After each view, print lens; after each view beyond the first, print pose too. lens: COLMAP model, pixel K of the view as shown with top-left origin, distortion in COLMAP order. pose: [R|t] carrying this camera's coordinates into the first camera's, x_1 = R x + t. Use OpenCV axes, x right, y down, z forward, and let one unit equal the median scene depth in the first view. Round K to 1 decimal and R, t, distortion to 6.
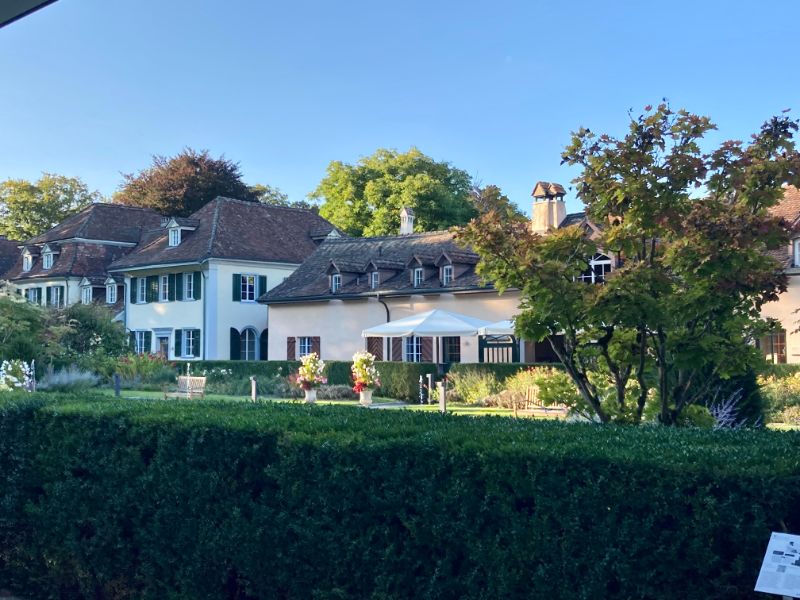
lens RADIAL K [[988.7, 0, 400.7], [0, 988.7, 300.1], [0, 0, 1]] dist [0.039901, 0.023827]
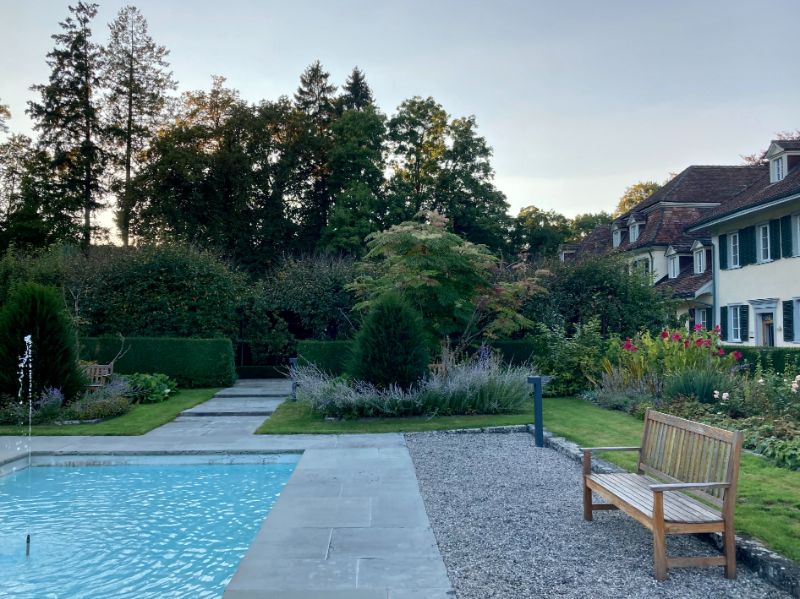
lens RADIAL K [[695.4, 0, 400.2], [0, 695.4, 300.8], [0, 0, 1]] dist [0.005292, -0.005006]
pose [[0.716045, -0.032129, -0.697315, -0.081558], [0.031192, 0.999415, -0.014019, 0.027599], [0.697357, -0.011712, 0.716628, 0.468608]]
